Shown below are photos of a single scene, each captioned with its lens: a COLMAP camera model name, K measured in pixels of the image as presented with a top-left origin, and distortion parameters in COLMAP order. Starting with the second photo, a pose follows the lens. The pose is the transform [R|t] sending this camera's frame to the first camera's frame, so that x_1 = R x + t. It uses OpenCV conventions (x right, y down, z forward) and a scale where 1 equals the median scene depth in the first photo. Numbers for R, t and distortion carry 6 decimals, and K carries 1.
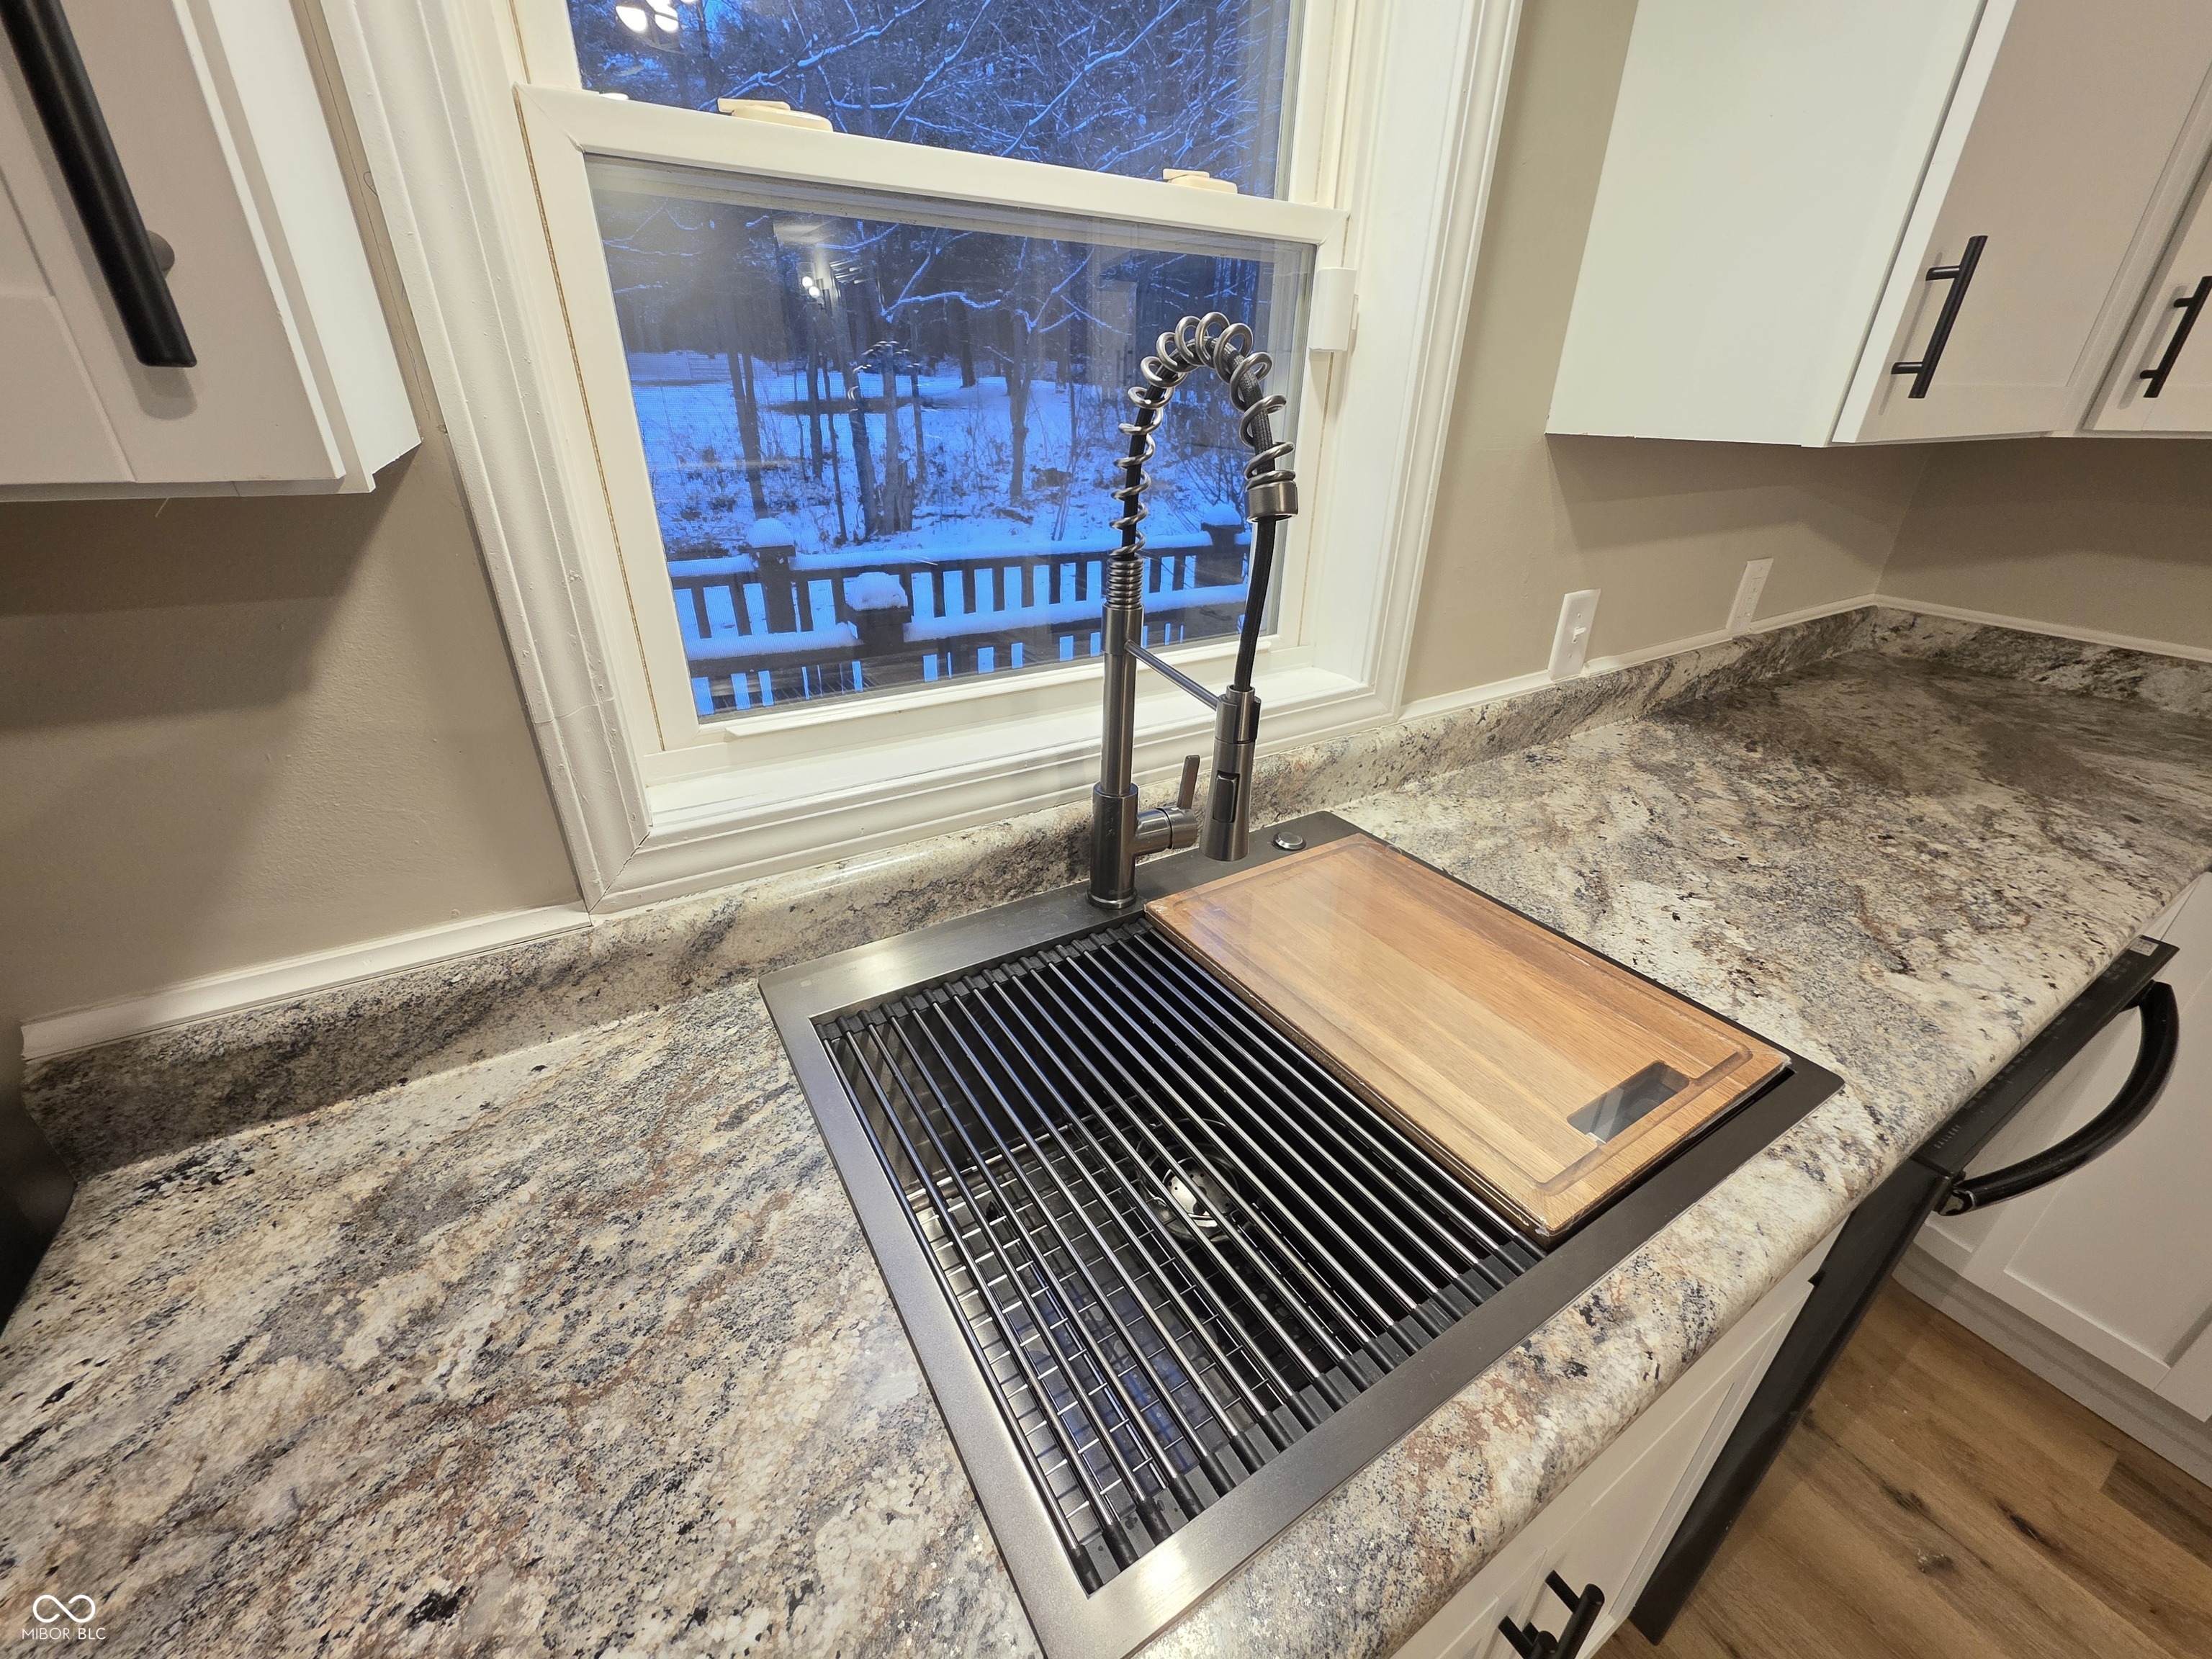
lens RADIAL K [[879.5, 0, 1101.0], [0, 879.5, 823.3], [0, 0, 1]] dist [0.005591, -0.001167]
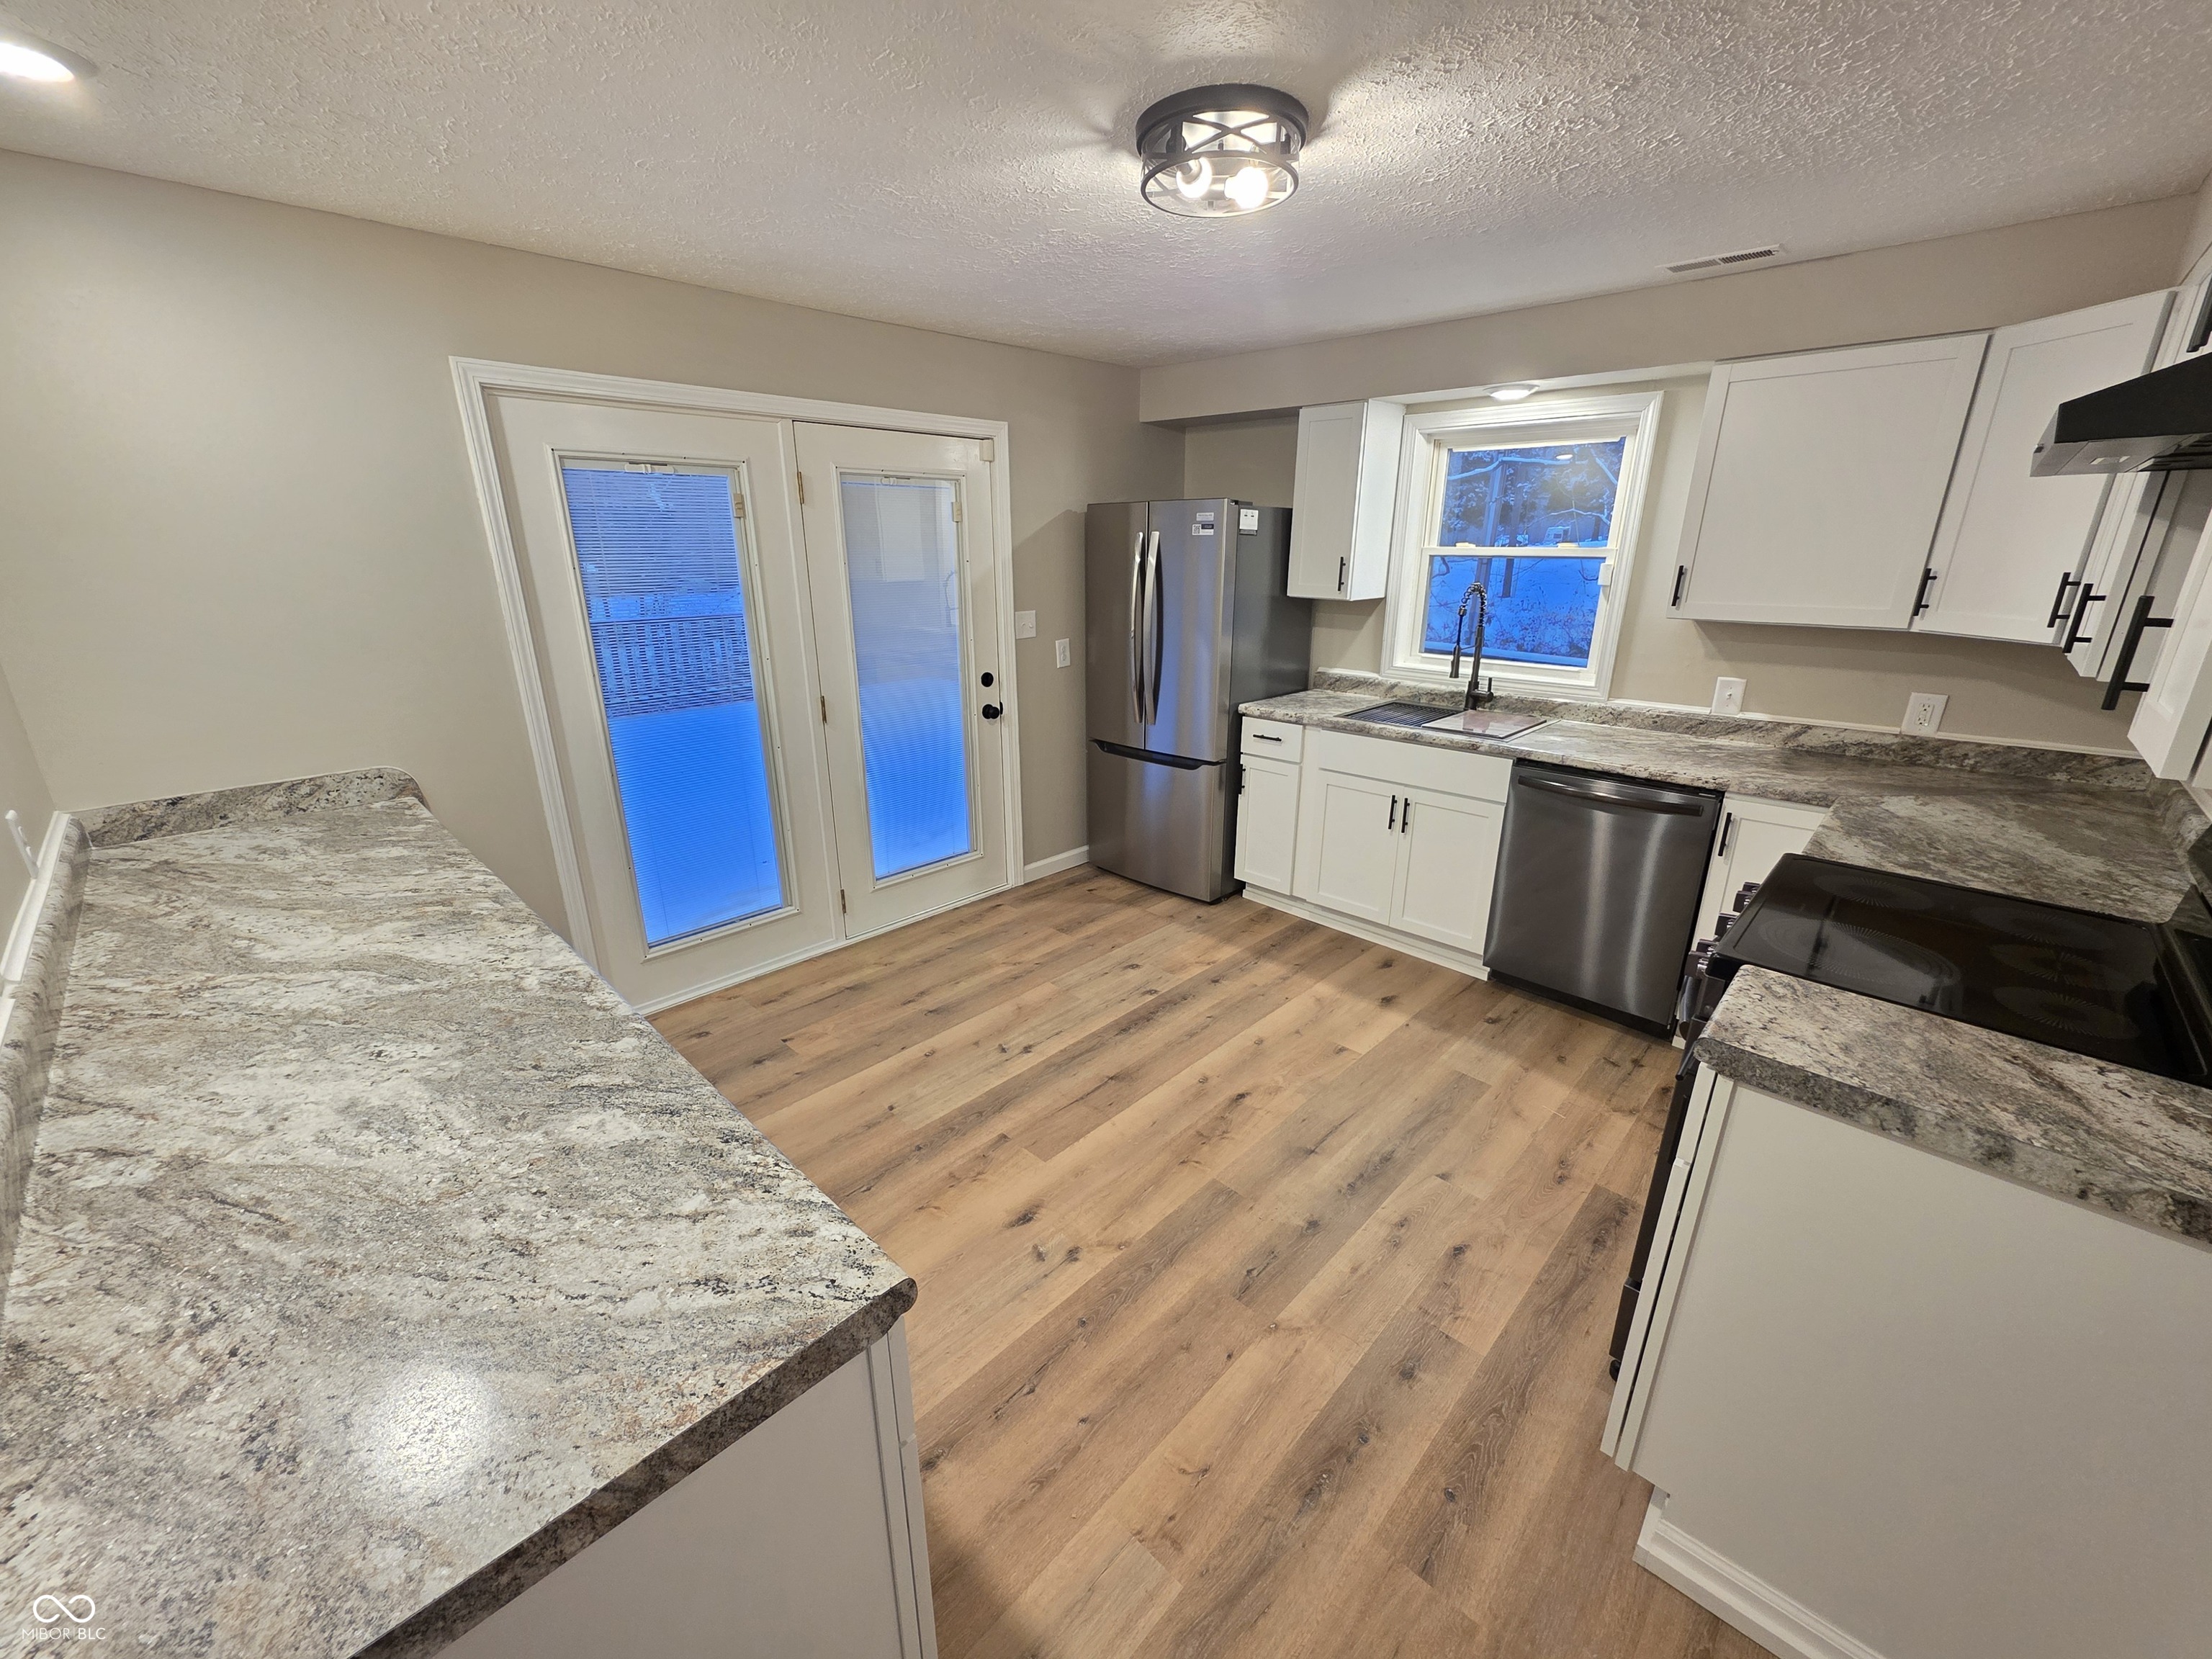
lens RADIAL K [[879.5, 0, 1104.7], [0, 879.5, 833.9], [0, 0, 1]] dist [0.005591, -0.001167]
pose [[0.255816, 0.297182, -0.919914, 2.392491], [-0.426372, 0.888709, 0.168532, 0.429802], [0.867620, 0.349112, 0.354056, -1.167003]]
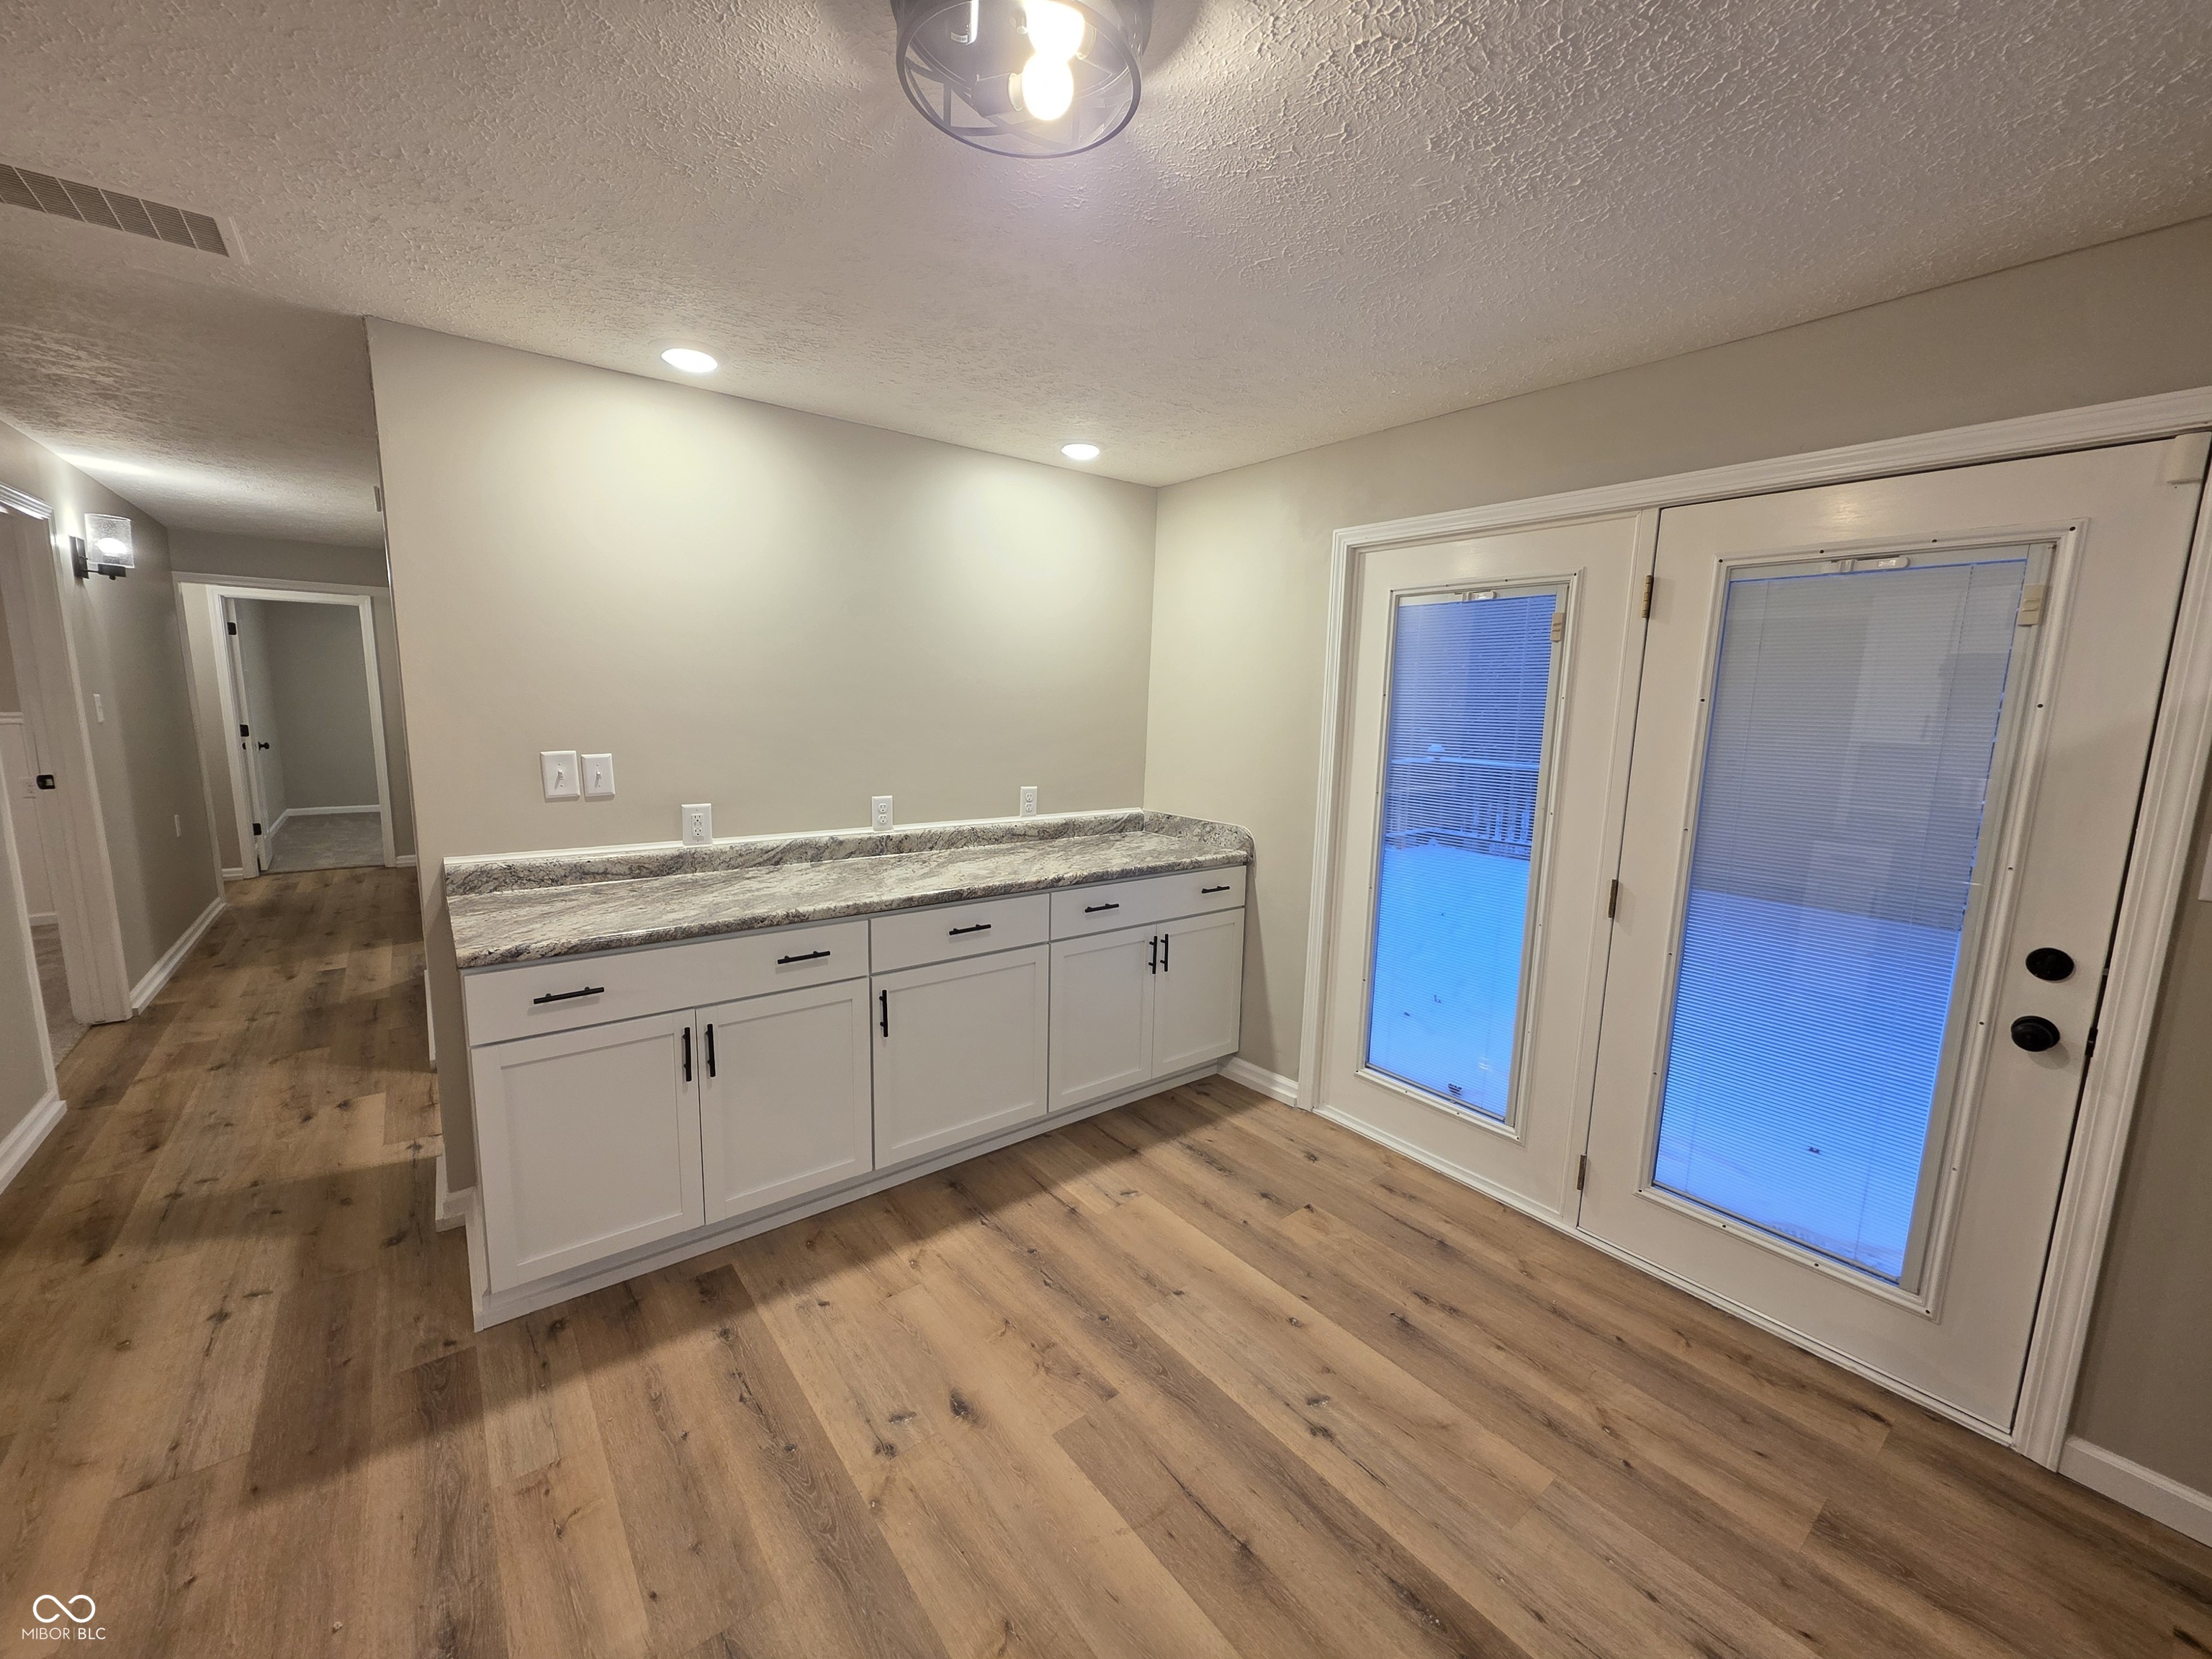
lens RADIAL K [[879.5, 0, 1100.3], [0, 879.5, 832.7], [0, 0, 1]] dist [0.005591, -0.001167]
pose [[-0.993210, -0.013391, -0.115562, 0.986619], [-0.077687, 0.815751, 0.573162, -0.167790], [0.086595, 0.578248, -0.811252, 0.184916]]
